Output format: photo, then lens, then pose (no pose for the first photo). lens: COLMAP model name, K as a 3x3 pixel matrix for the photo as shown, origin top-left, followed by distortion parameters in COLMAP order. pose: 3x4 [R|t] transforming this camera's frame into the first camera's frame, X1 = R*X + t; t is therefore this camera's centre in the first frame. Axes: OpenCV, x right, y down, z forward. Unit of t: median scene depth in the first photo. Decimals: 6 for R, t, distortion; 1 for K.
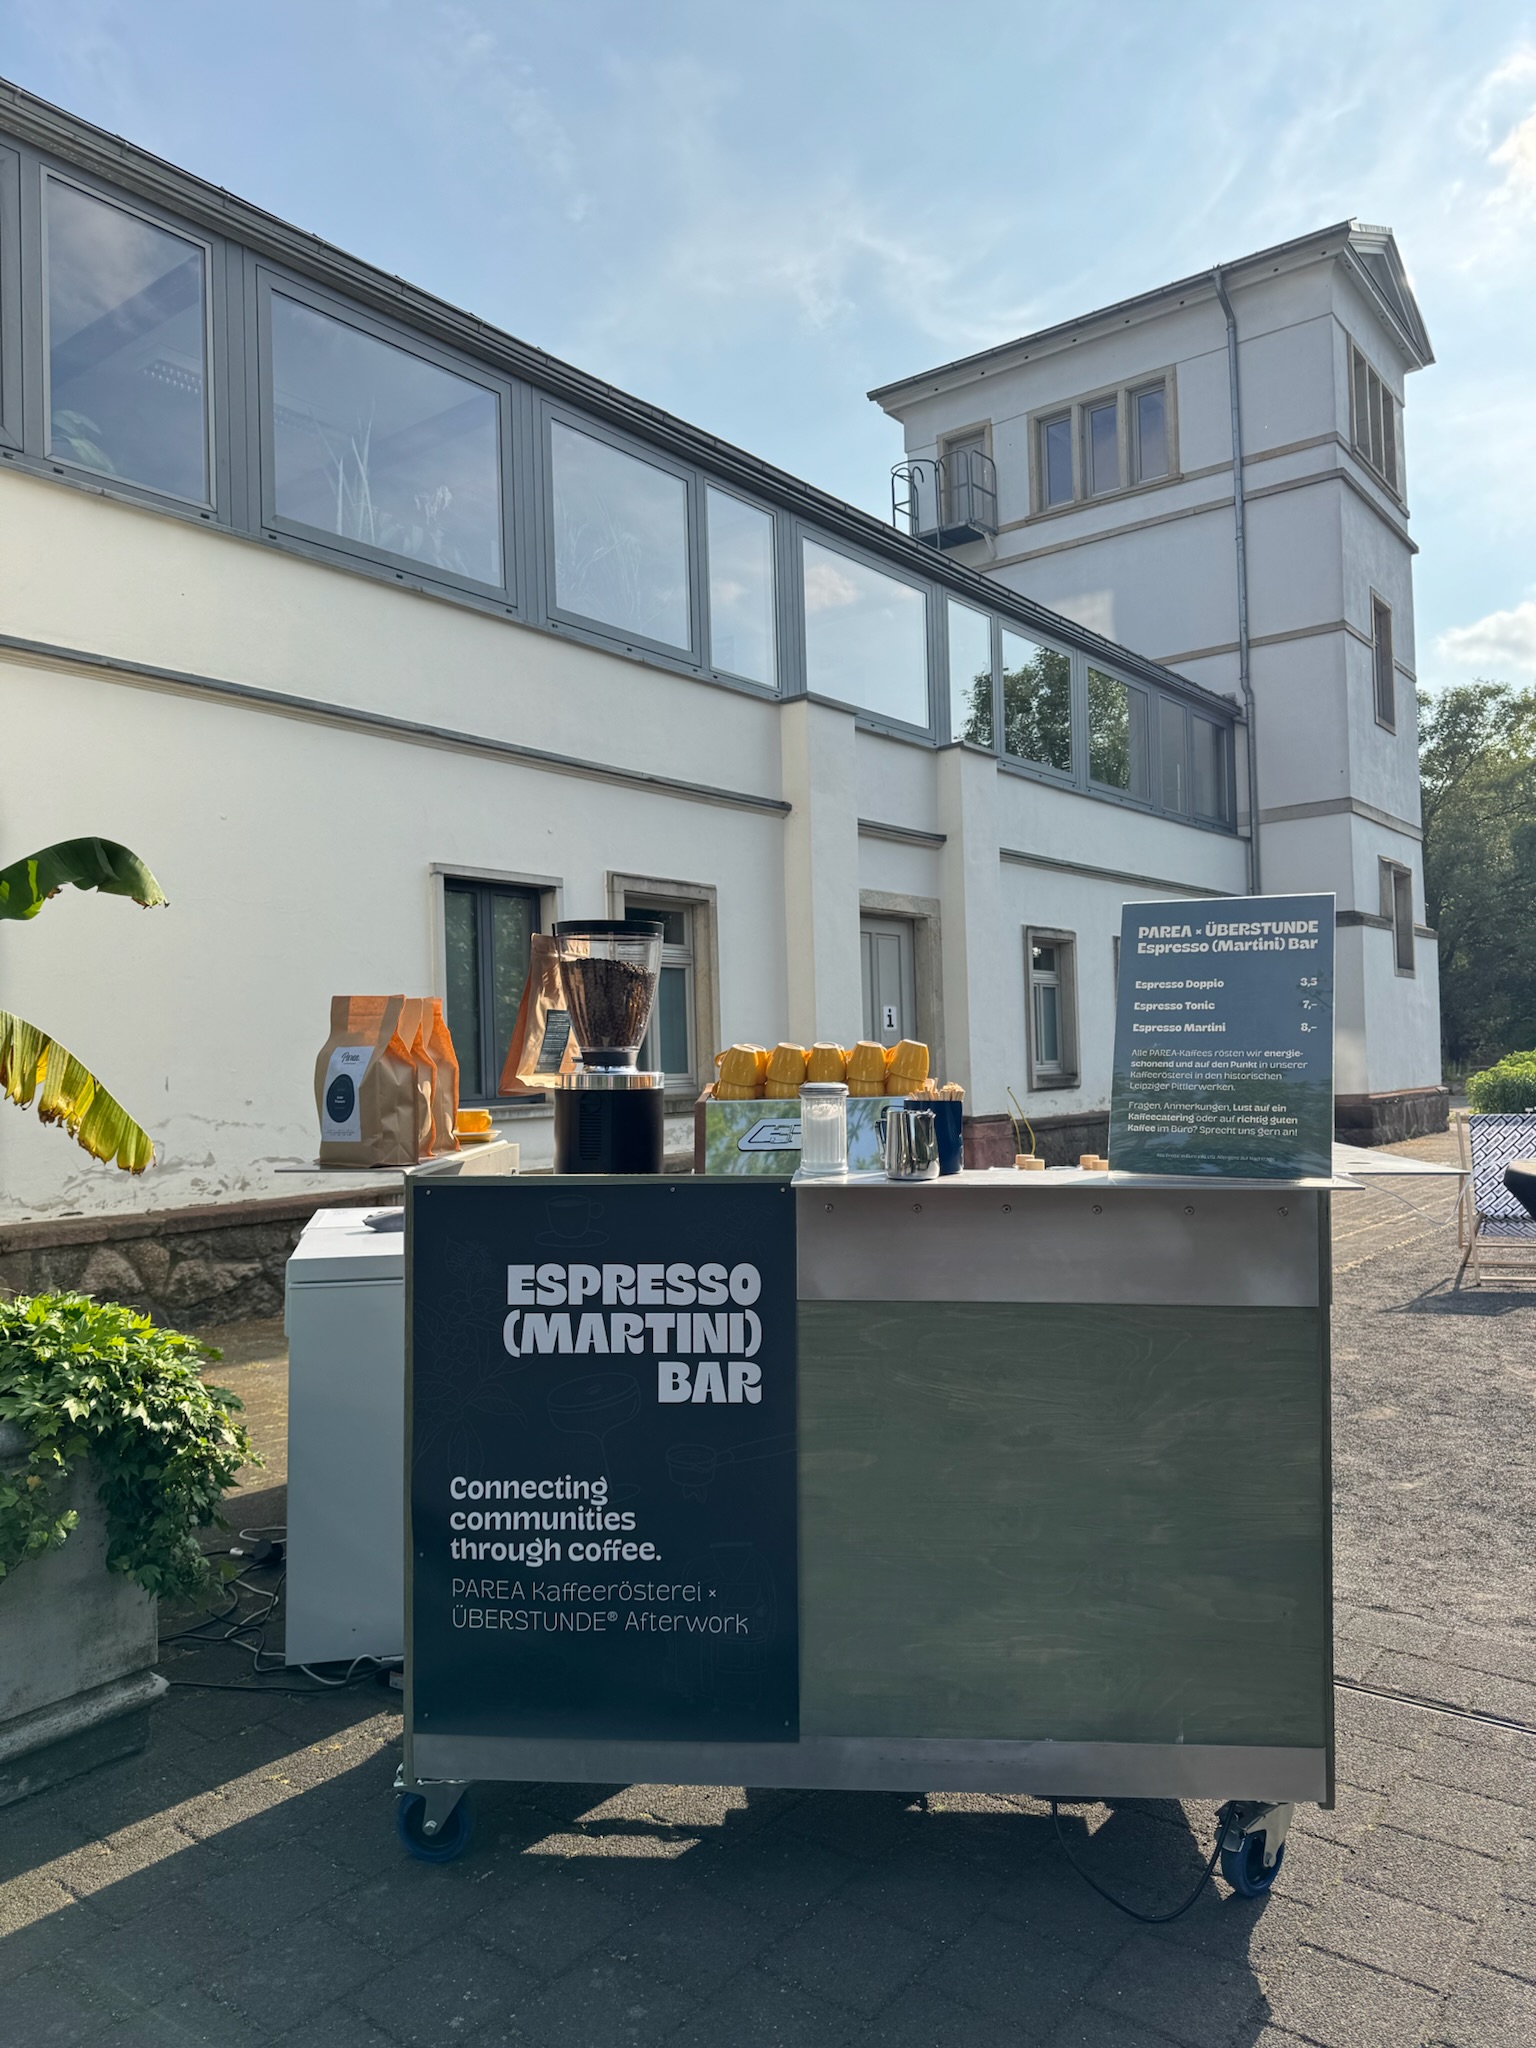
lens RADIAL K [[1596.9, 0, 768.0], [0, 1596.9, 1024.0], [0, 0, 1]] dist [0.038151, -0.002106]
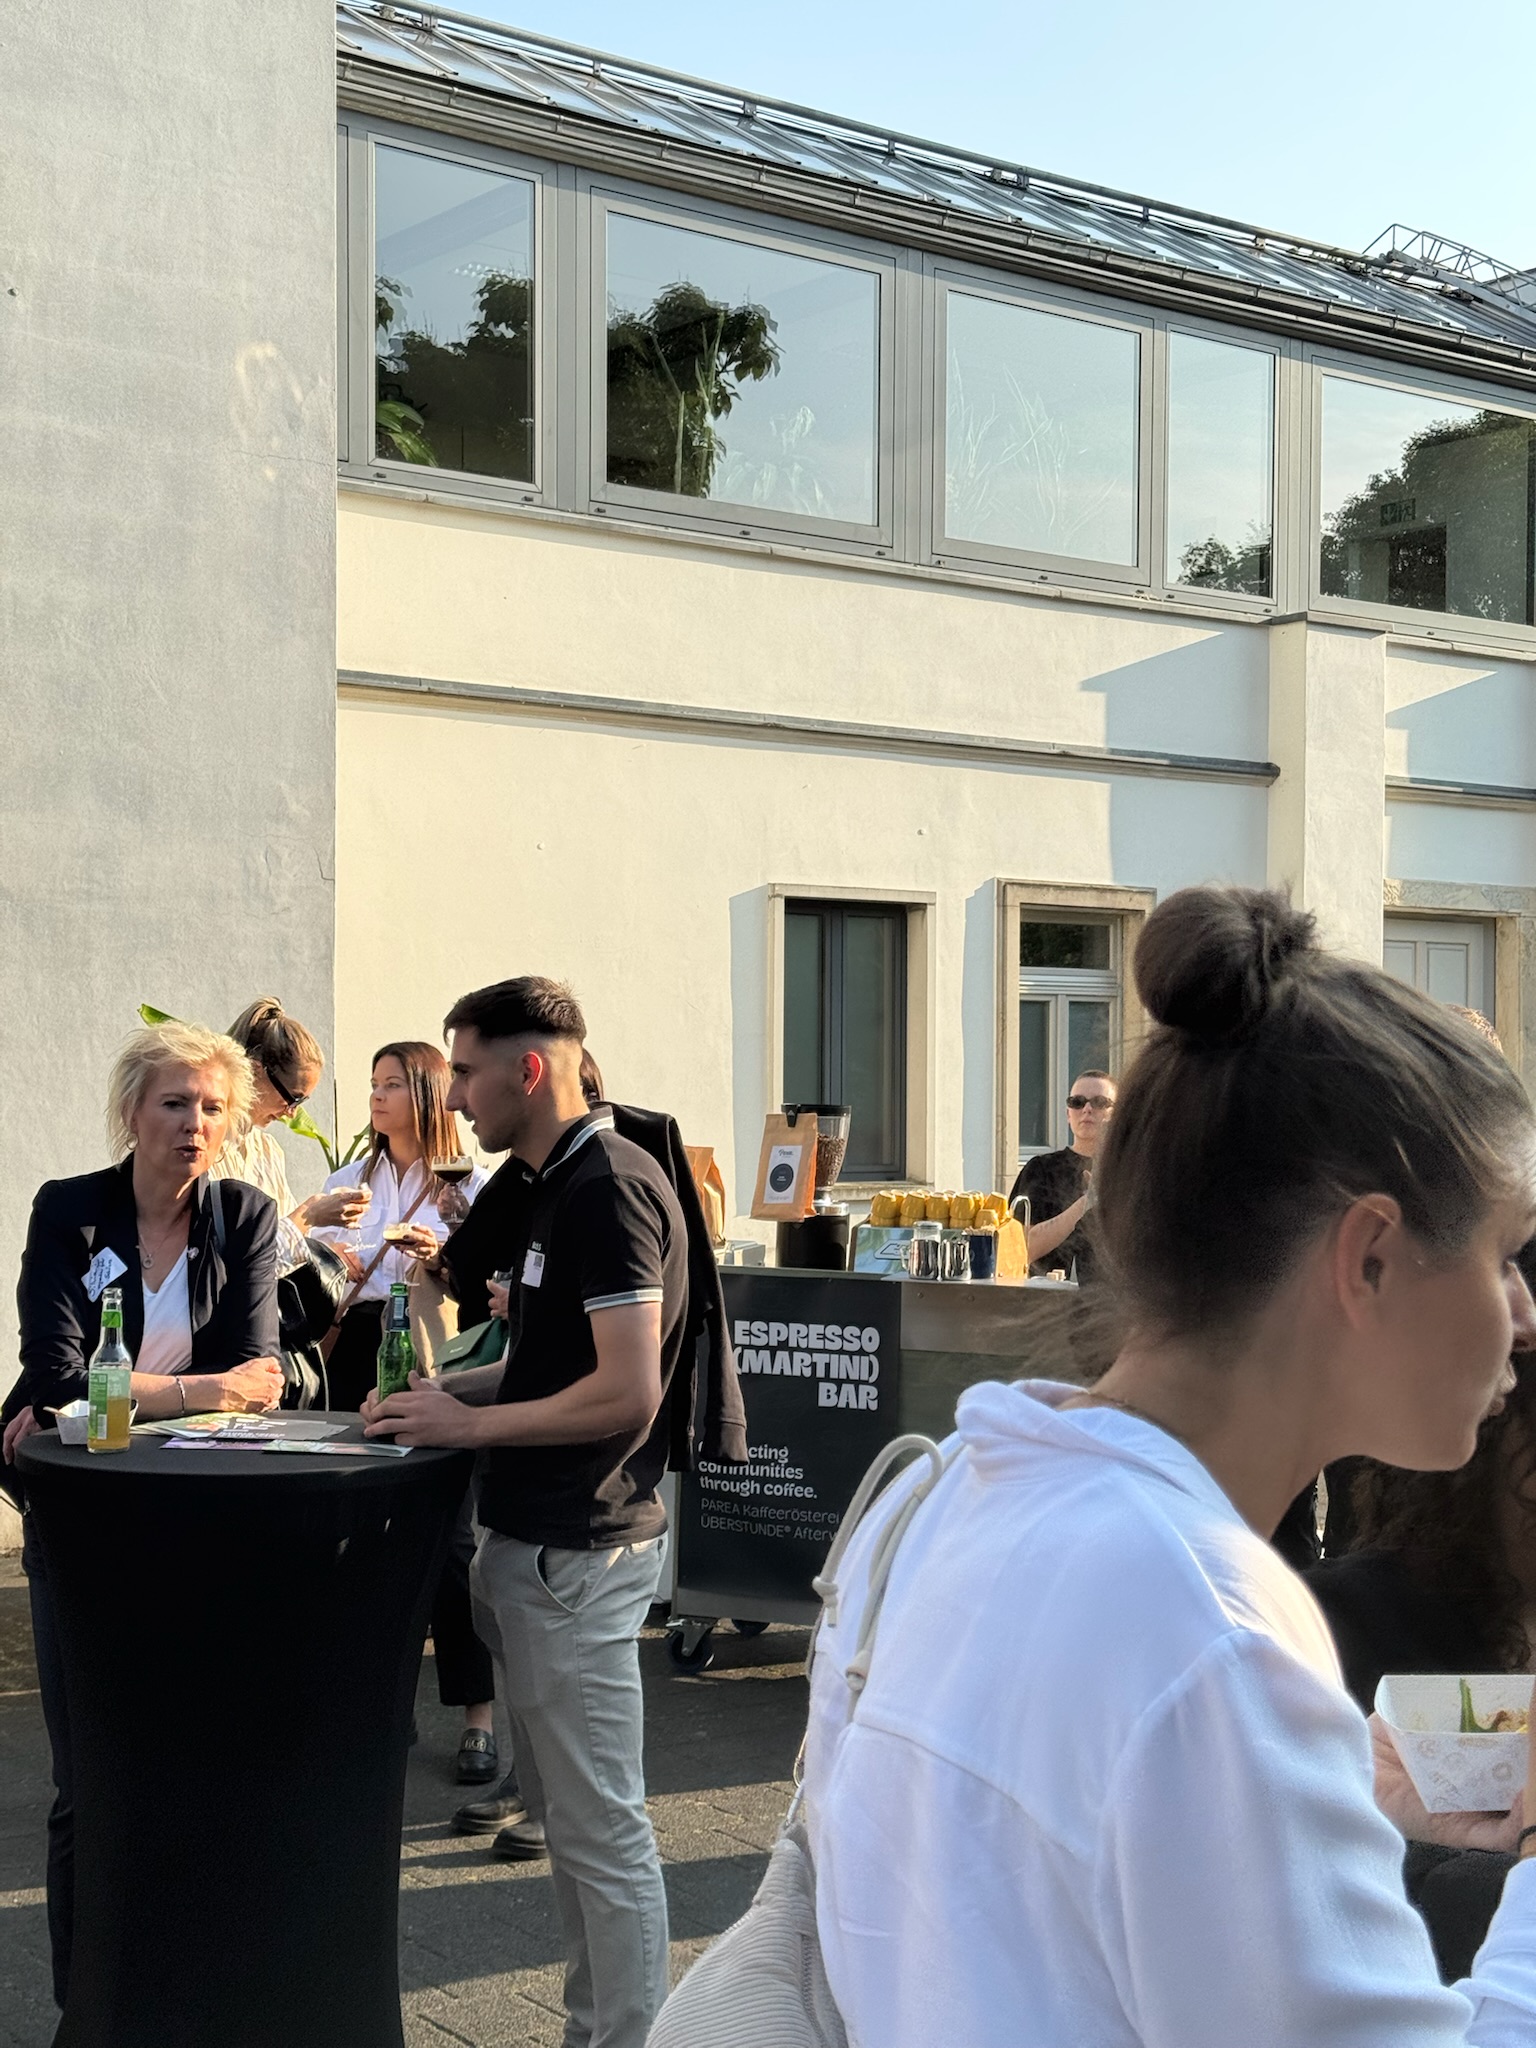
lens RADIAL K [[2828.7, 0, 768.0], [0, 2828.7, 1024.0], [0, 0, 1]] dist [0.277759, 0.011176]
pose [[0.974014, 0.031862, -0.224236, 0.546150], [-0.029996, 0.999481, 0.011728, -0.205066], [0.224493, -0.004697, 0.974464, -1.966939]]
